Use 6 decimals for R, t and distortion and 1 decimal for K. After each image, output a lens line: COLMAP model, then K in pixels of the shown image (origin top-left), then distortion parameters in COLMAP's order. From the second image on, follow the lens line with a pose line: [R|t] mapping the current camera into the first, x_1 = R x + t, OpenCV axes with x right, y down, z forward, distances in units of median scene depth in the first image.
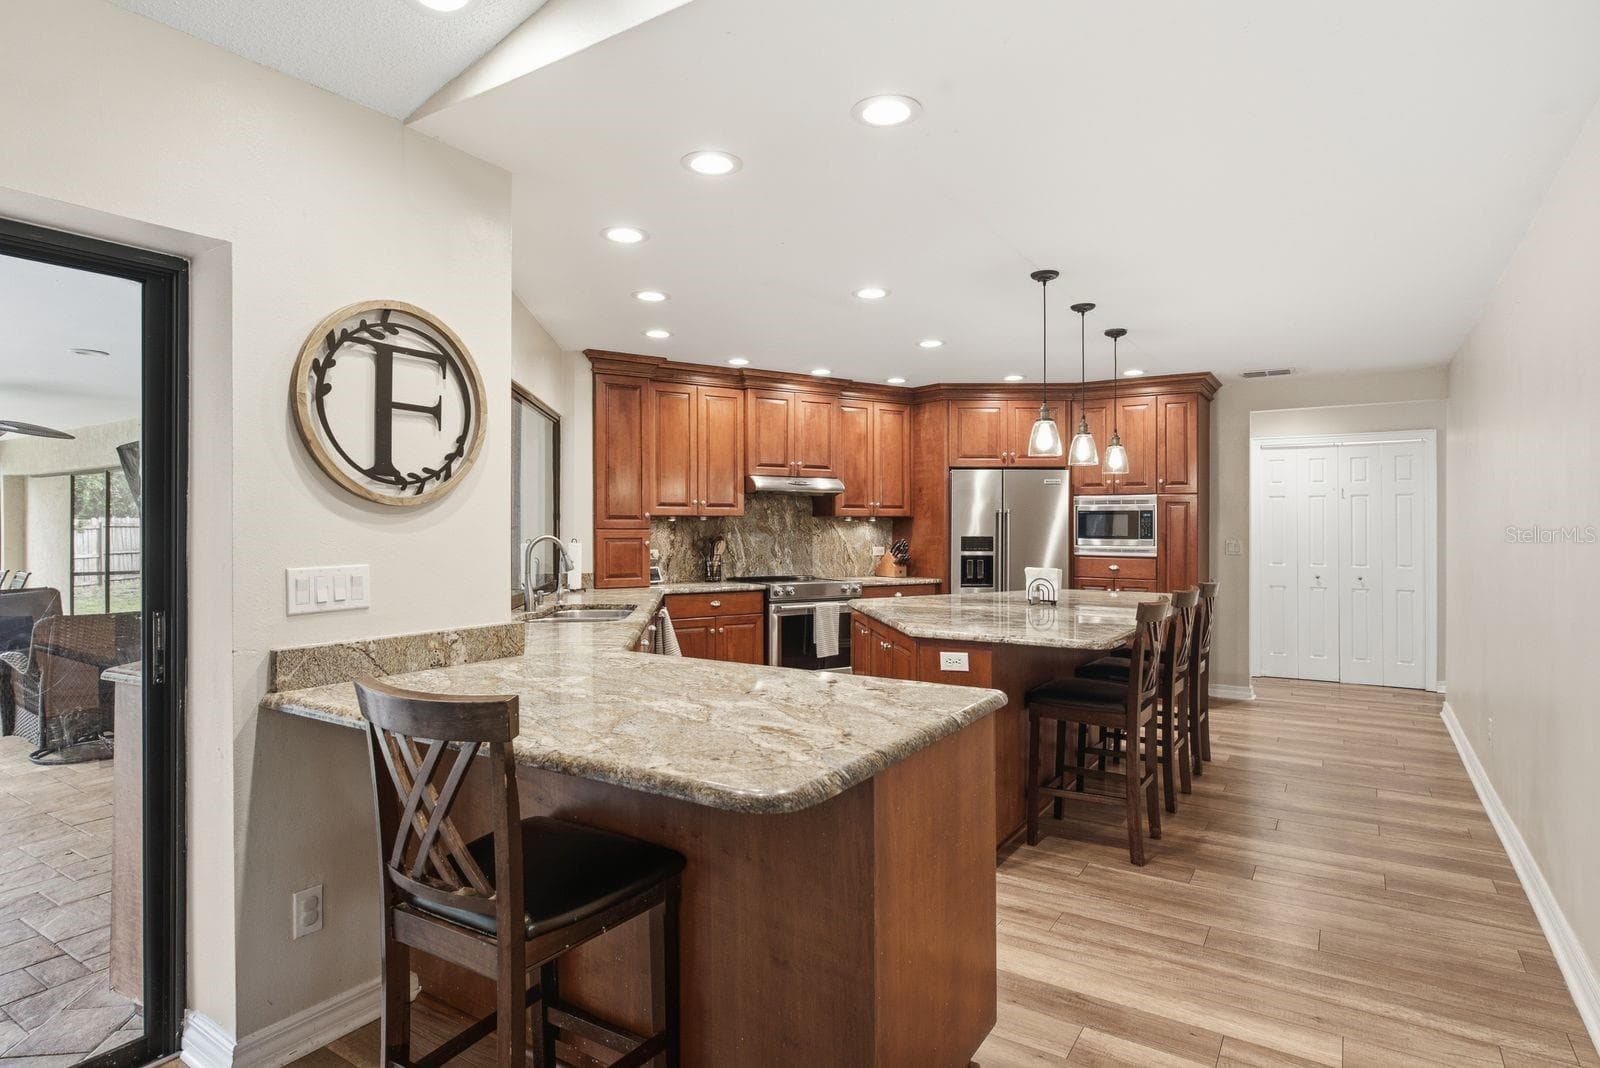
lens RADIAL K [[846.4, 0, 803.6], [0, 846.4, 528.8], [0, 0, 1]] dist [-0.001689, -0.001391]
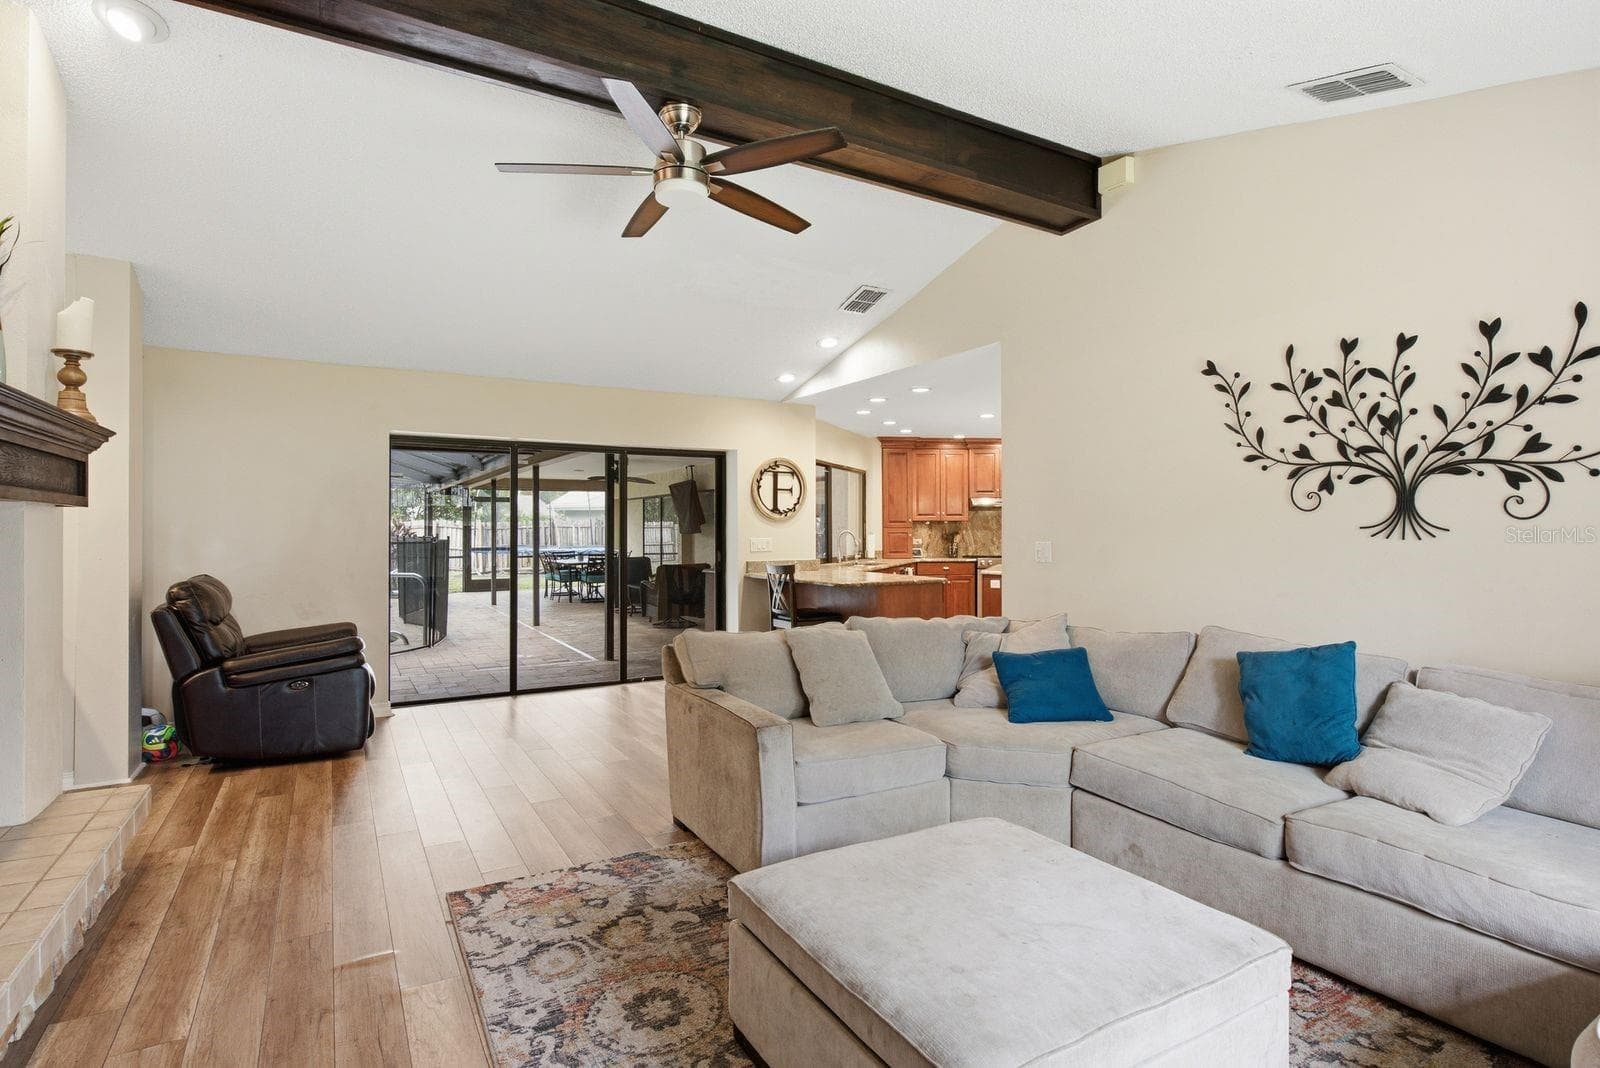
lens RADIAL K [[765.6, 0, 796.1], [0, 765.6, 527.3], [0, 0, 1]] dist [-0.000726, -0.000275]
pose [[0.885221, -0.000167, -0.465170, 0.352222], [-0.000311, 0.999999, -0.000952, 0.000610], [0.465170, 0.000987, 0.885221, -0.586337]]
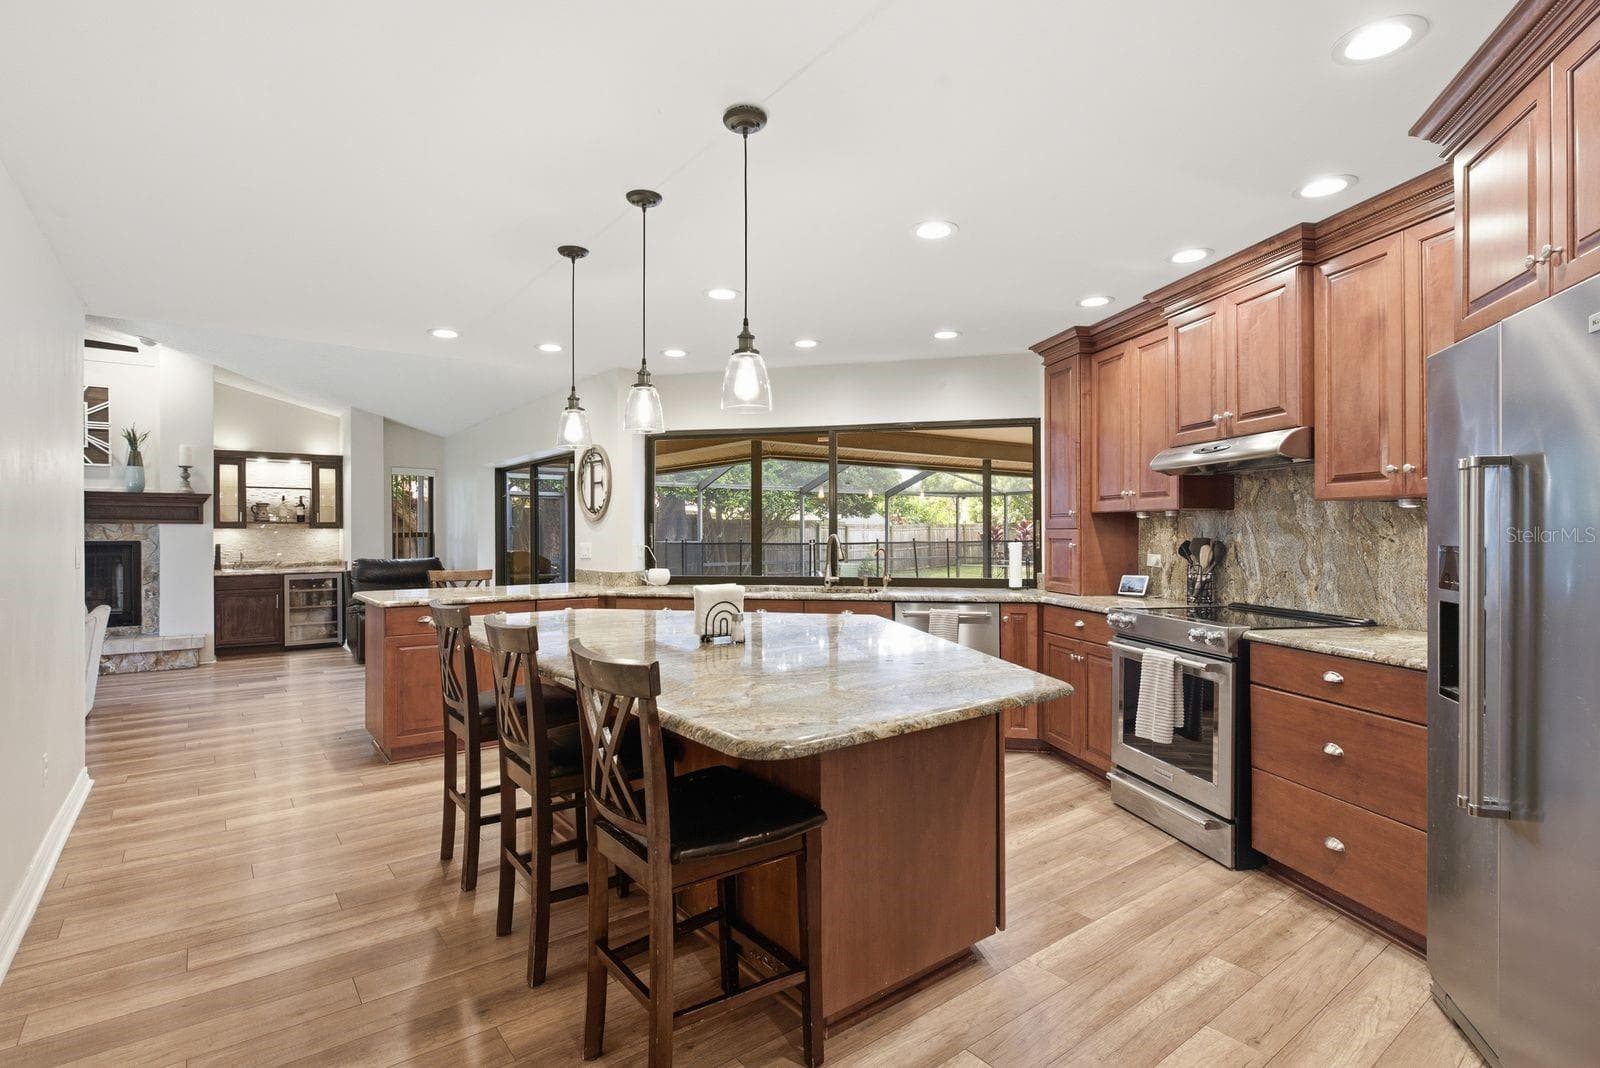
lens RADIAL K [[788.6, 0, 800.0], [0, 788.6, 534.0], [0, 0, 1]] dist [-0.001167, -0.000619]
pose [[-0.335354, 0.002237, -0.942089, 0.607420], [0.002045, 0.999997, 0.001647, 0.003472], [0.942090, -0.001374, -0.335358, 0.910229]]
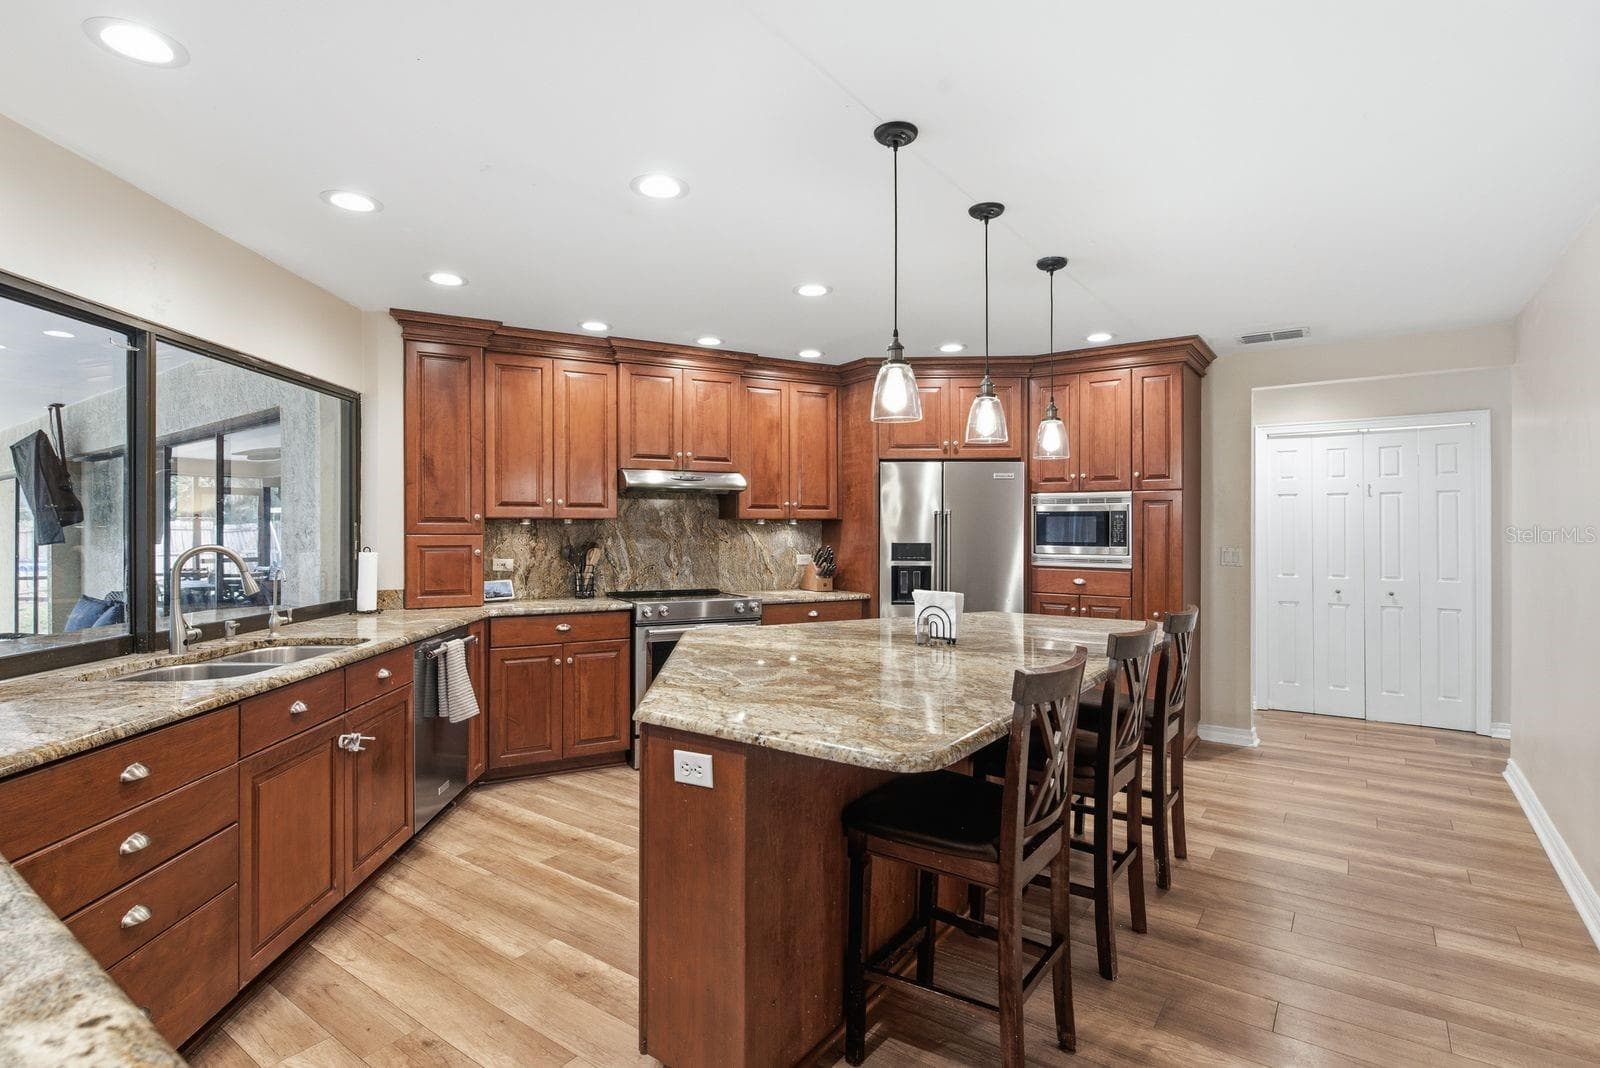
lens RADIAL K [[780.1, 0, 803.8], [0, 780.1, 529.1], [0, 0, 1]] dist [-0.003411, -0.000854]
pose [[0.998660, 0.000011, -0.051749, 0.147257], [-0.000191, 0.999994, -0.003462, -0.001890], [0.051748, 0.003467, 0.998654, 0.248974]]
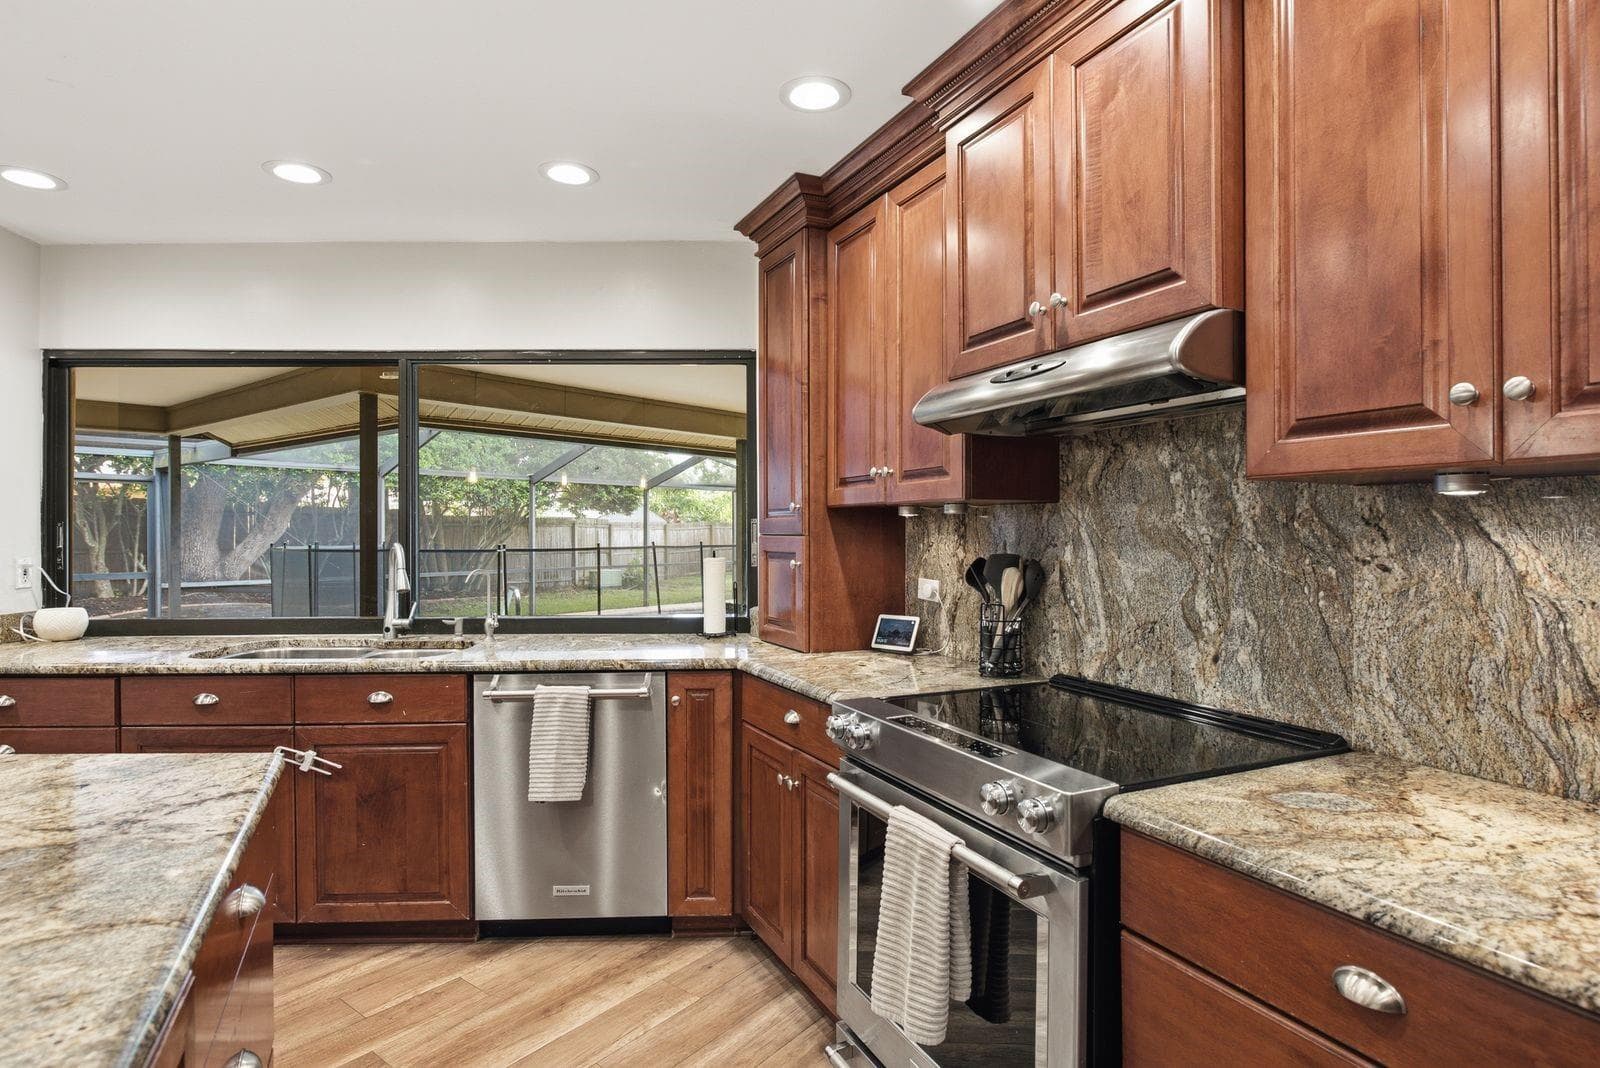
lens RADIAL K [[846.4, 0, 803.6], [0, 846.4, 528.8], [0, 0, 1]] dist [-0.001689, -0.001391]
pose [[-0.094734, -0.002510, -0.995499, 0.278684], [0.000423, 0.999997, -0.002561, -0.001831], [0.995503, -0.000663, -0.094733, 0.949473]]
